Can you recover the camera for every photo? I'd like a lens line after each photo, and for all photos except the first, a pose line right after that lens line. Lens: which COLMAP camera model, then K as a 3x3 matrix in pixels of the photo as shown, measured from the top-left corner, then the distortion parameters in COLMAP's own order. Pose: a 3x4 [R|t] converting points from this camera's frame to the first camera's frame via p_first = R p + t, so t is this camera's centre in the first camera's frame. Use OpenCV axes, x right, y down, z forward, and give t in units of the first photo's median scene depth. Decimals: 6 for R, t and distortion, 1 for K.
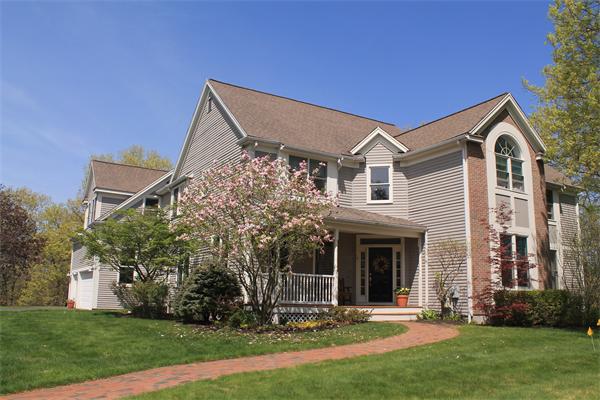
lens RADIAL K [[507.8, 0, 301.5], [0, 507.8, 202.0], [0, 0, 1]] dist [-0.114496, 0.011912]
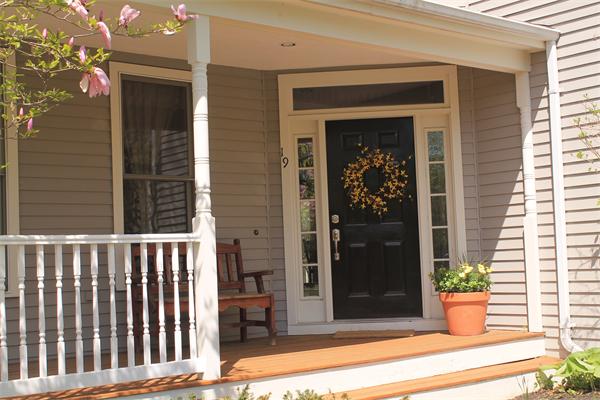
lens RADIAL K [[896.9, 0, 300.2], [0, 896.9, 200.6], [0, 0, 1]] dist [-0.058798, 0.000000]
pose [[0.985079, -0.048038, 0.165261, 0.040362], [0.027706, 0.991995, 0.123203, 0.077095], [-0.169856, -0.116786, 0.978524, 0.558111]]
